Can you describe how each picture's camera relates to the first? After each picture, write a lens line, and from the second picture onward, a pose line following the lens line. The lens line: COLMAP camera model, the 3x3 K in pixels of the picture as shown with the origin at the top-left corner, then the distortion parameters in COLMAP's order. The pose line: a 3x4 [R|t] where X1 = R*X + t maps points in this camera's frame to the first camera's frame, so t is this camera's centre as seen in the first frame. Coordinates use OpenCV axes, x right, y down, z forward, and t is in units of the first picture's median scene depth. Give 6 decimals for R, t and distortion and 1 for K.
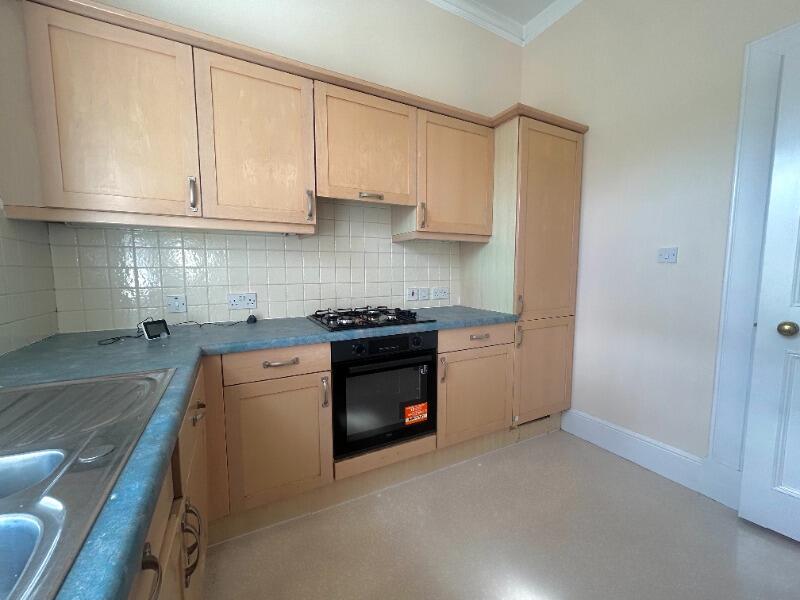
lens RADIAL K [[322.7, 0, 407.7], [0, 322.7, 298.8], [0, 0, 1]] dist [-0.000945, -0.000222]
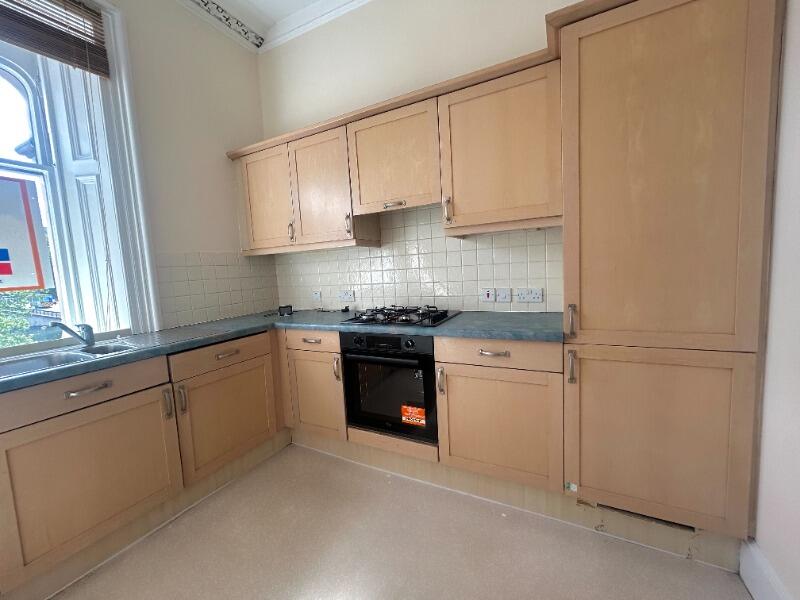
lens RADIAL K [[322.7, 0, 407.4], [0, 322.7, 298.9], [0, 0, 1]] dist [-0.000945, -0.000222]
pose [[0.570458, 0.047645, -0.819944, 0.808221], [-0.023928, 0.998856, 0.041394, -0.046247], [0.820978, -0.003994, 0.570946, 0.410488]]
